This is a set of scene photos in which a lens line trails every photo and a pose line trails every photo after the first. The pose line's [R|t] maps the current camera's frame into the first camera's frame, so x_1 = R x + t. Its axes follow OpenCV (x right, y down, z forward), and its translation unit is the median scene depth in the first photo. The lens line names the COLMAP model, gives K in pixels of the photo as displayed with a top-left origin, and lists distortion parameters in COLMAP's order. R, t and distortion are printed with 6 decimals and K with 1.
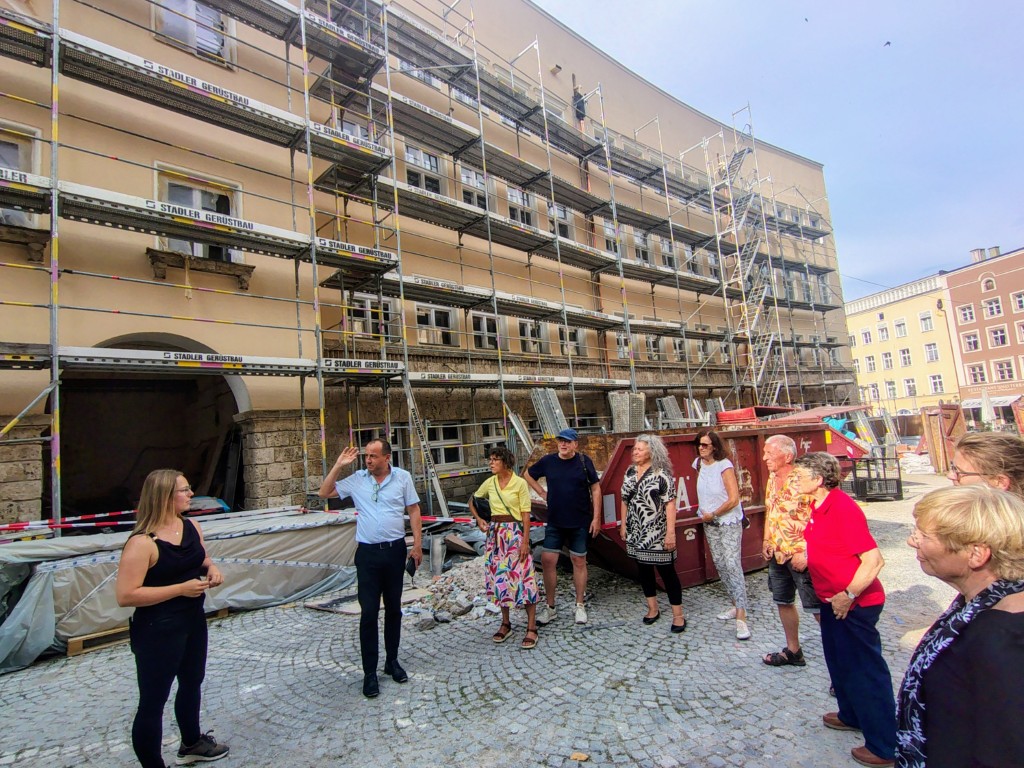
lens RADIAL K [[500.2, 0, 512.0], [0, 500.2, 384.0], [0, 0, 1]] dist [-0.001282, -0.001470]
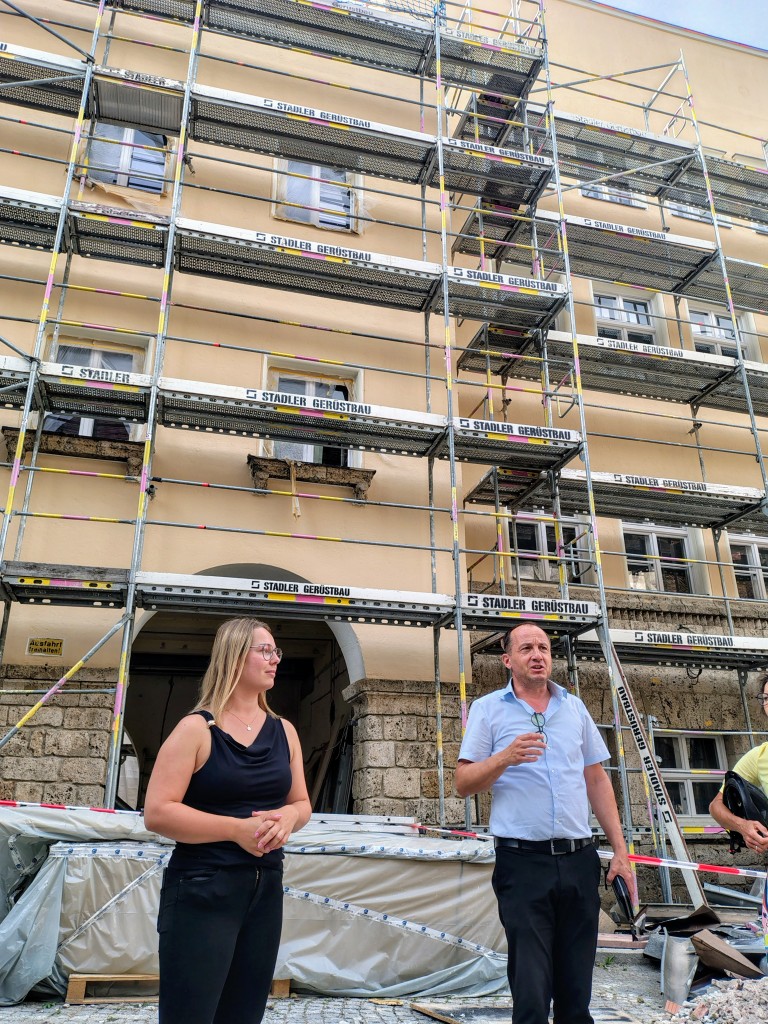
lens RADIAL K [[776.2, 0, 384.0], [0, 776.2, 512.0], [0, 0, 1]] dist [0.089581, -0.105794]
pose [[0.873735, -0.102613, -0.475455, 0.008303], [-0.020705, 0.968762, -0.247128, 0.089961], [0.485961, 0.225769, 0.844317, 0.099406]]
